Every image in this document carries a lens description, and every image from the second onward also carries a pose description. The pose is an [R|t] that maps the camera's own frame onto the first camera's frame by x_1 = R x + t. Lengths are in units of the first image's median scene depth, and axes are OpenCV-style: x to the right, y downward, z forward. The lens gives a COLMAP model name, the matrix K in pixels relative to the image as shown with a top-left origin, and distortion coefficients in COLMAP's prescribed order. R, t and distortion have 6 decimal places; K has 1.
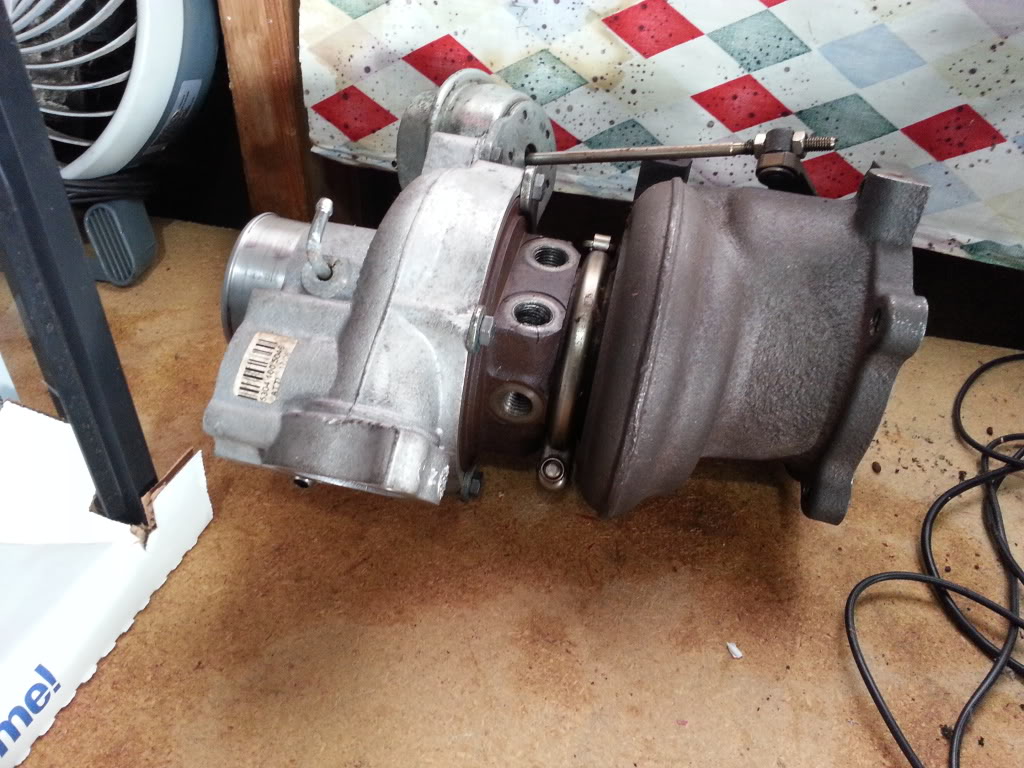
lens RADIAL K [[821.6, 0, 535.5], [0, 821.6, 414.2], [0, 0, 1]] dist [0.084855, -0.105373]
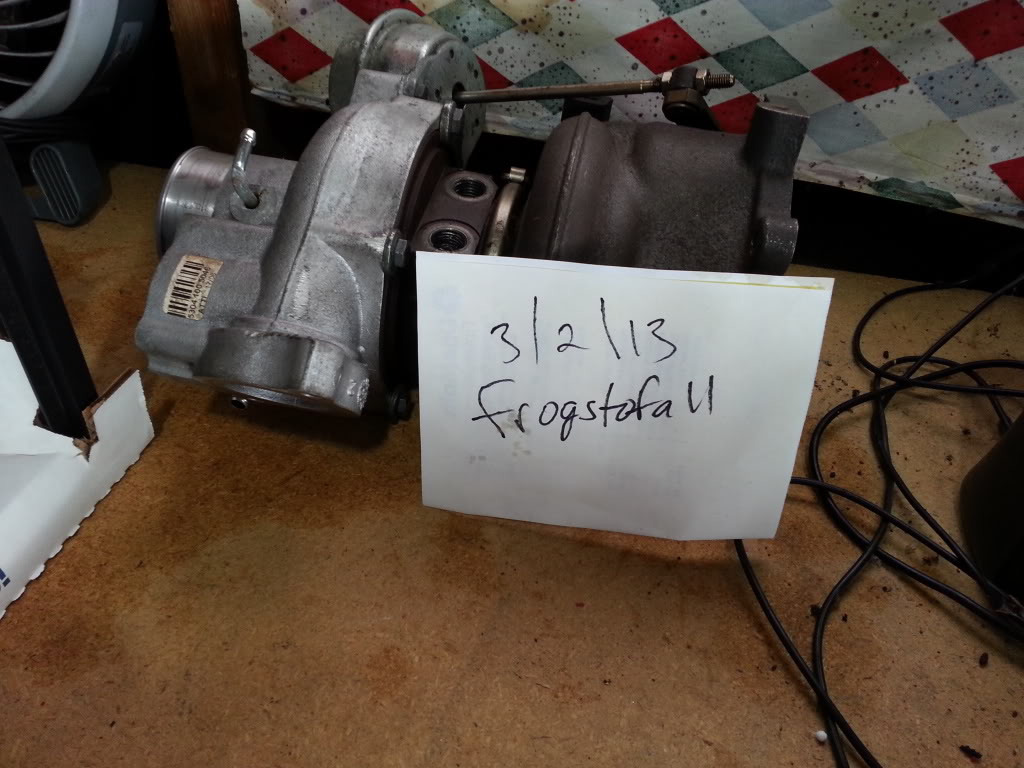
lens RADIAL K [[821.6, 0, 535.1], [0, 821.6, 410.4], [0, 0, 1]] dist [0.084855, -0.105373]
pose [[0.999623, -0.008615, 0.026059, 0.077675], [0.007505, 0.999074, 0.042370, 0.054172], [-0.026400, -0.042159, 0.998762, -0.083887]]
